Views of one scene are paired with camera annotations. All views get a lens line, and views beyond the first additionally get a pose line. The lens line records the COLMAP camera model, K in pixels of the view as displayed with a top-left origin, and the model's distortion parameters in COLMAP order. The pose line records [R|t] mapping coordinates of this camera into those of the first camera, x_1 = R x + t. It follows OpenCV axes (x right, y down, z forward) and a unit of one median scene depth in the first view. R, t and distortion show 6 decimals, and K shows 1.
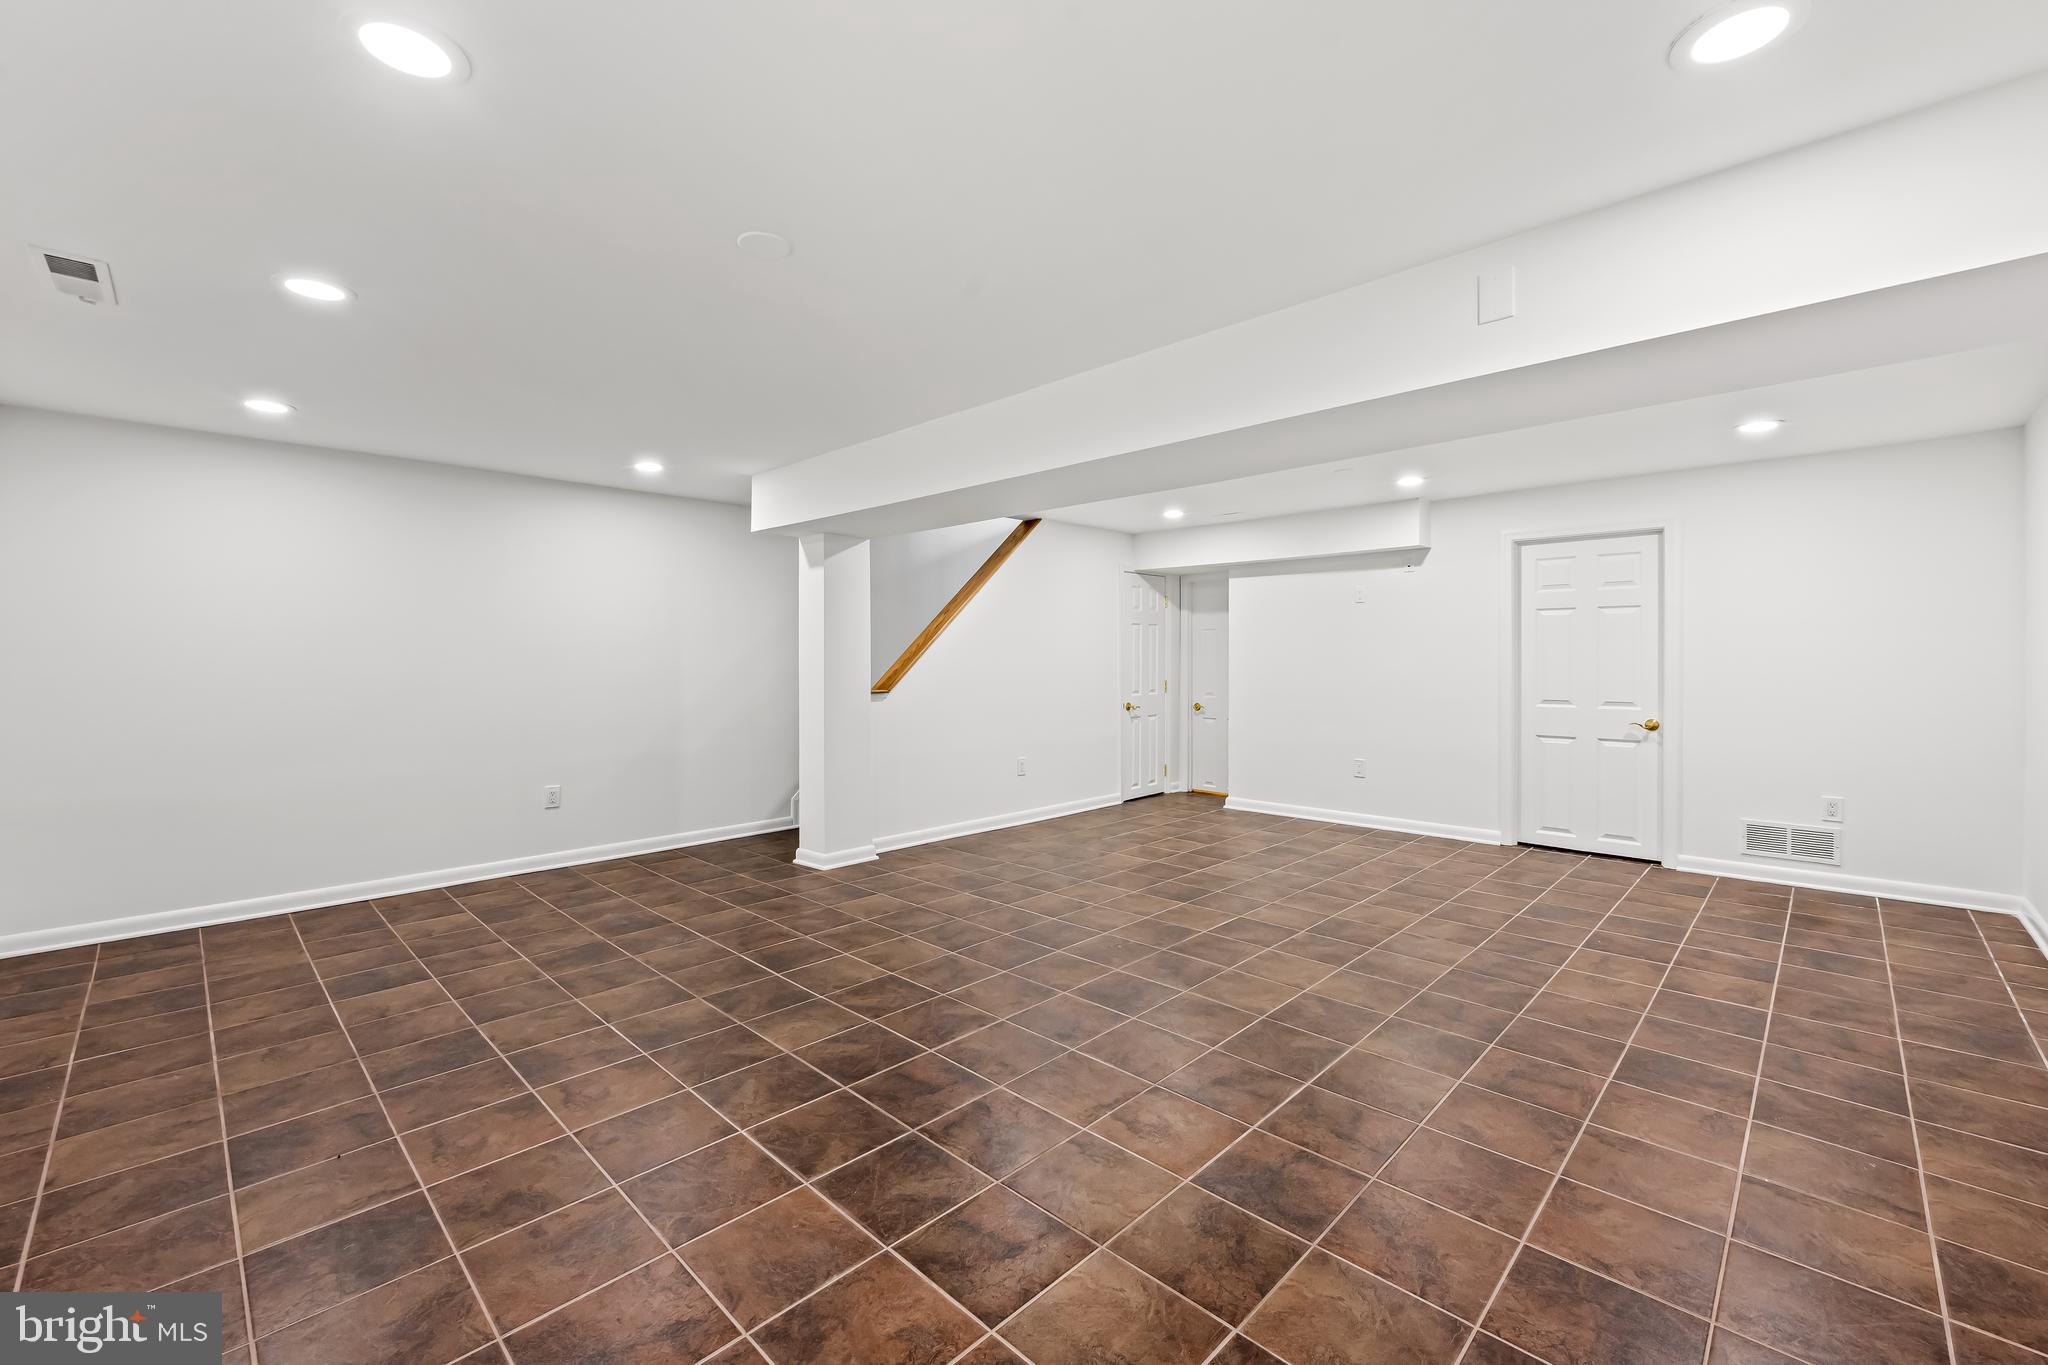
lens RADIAL K [[838.8, 0, 1027.4], [0, 838.8, 654.8], [0, 0, 1]] dist [-0.007639, 0.000179]
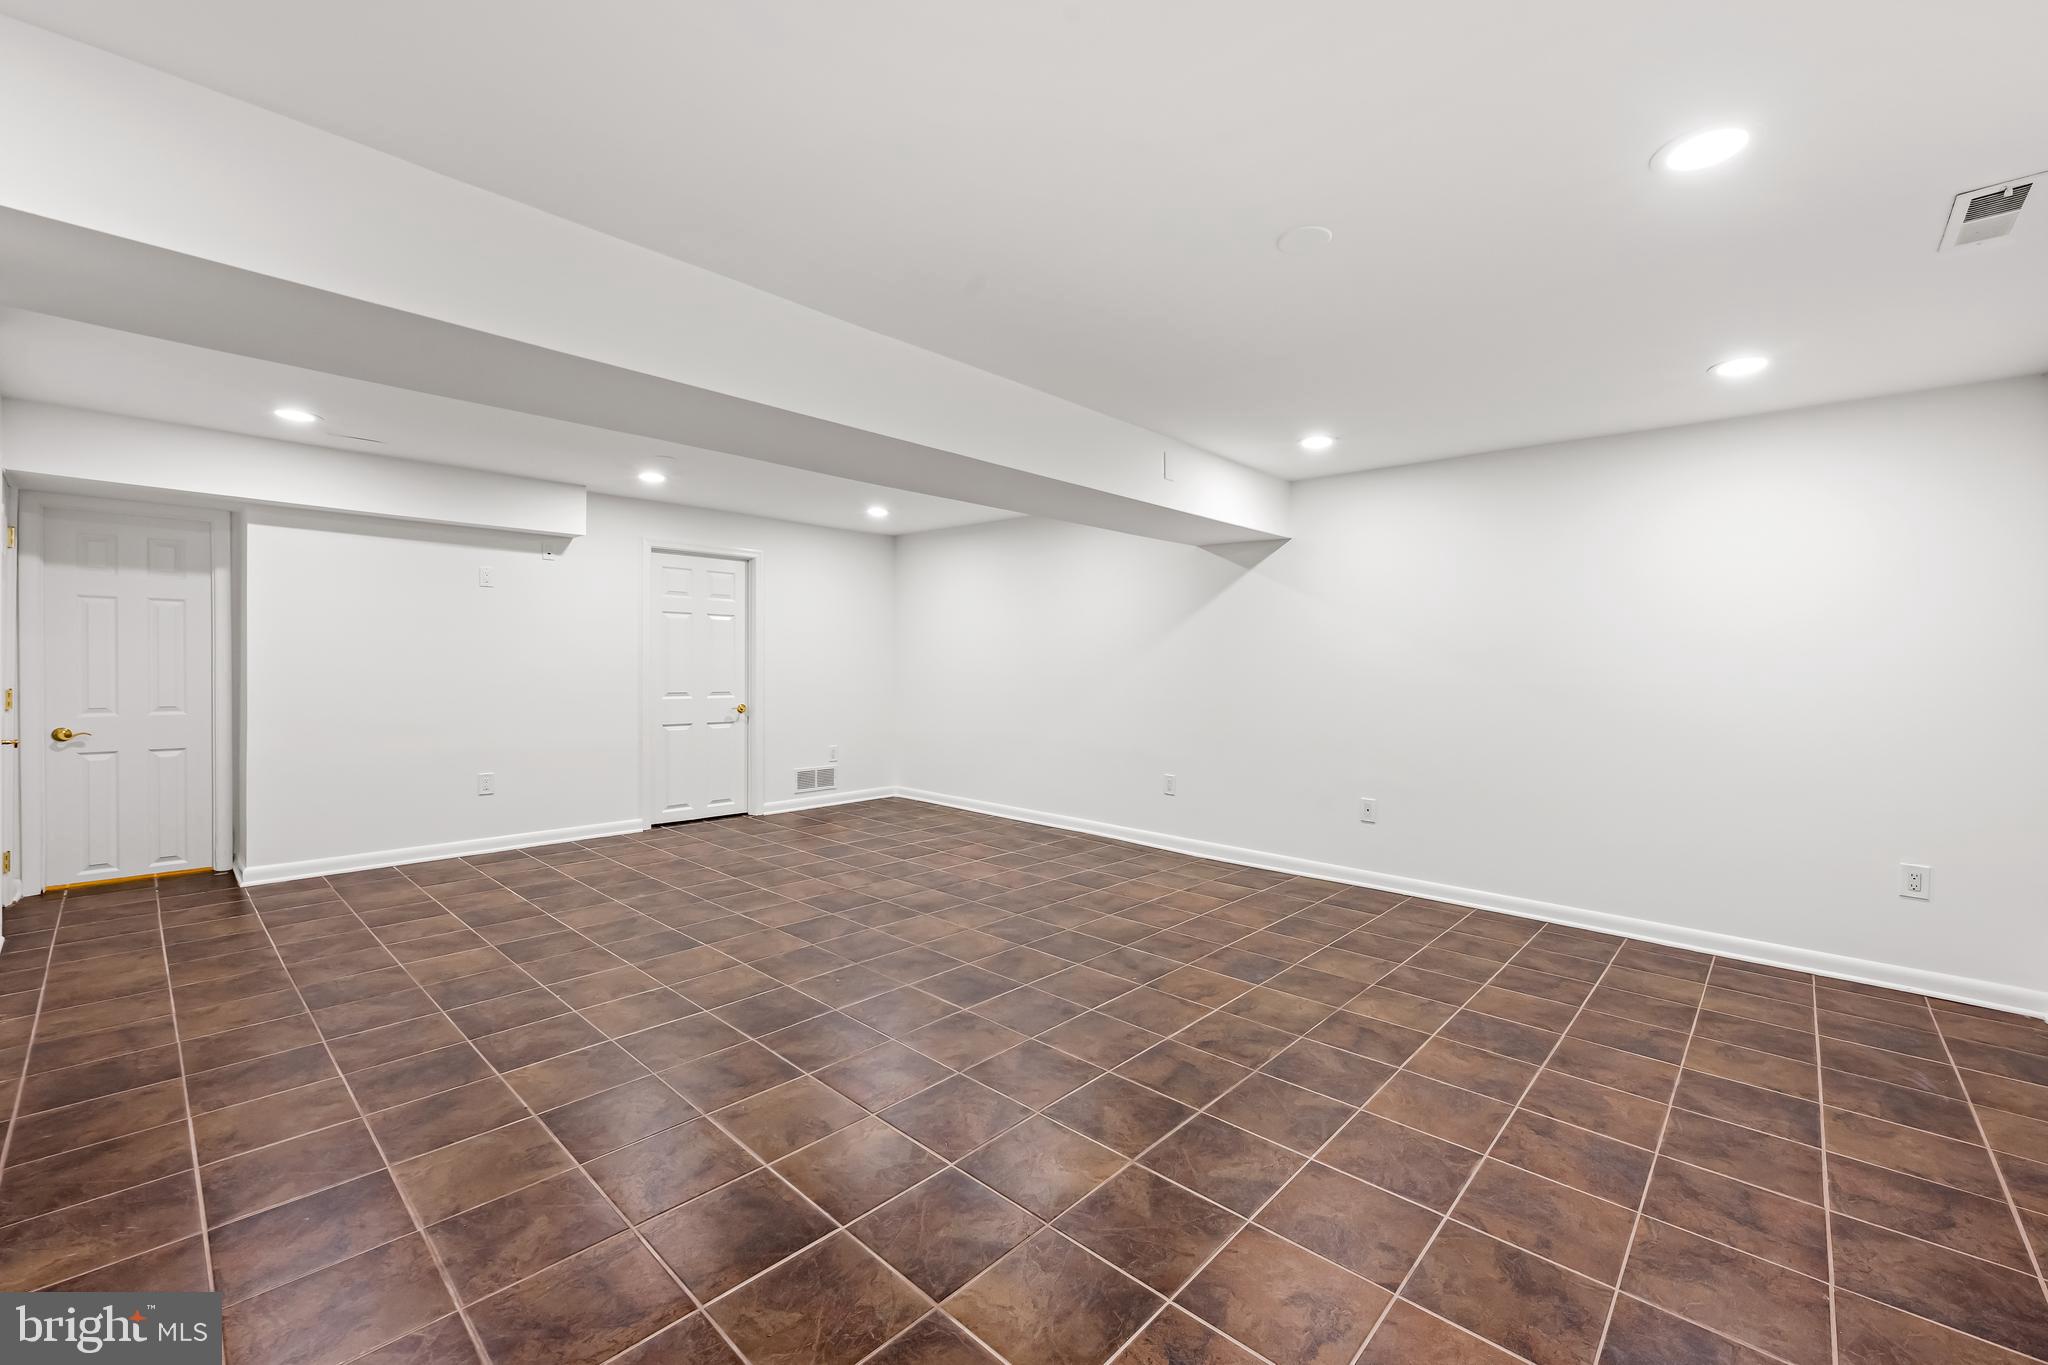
lens RADIAL K [[838.8, 0, 1027.4], [0, 838.8, 654.8], [0, 0, 1]] dist [-0.007639, 0.000179]
pose [[-0.024659, 0.008907, 0.999656, -0.985855], [-0.018269, 0.999789, -0.009359, 0.008408], [-0.999529, -0.018493, -0.024491, 1.036549]]
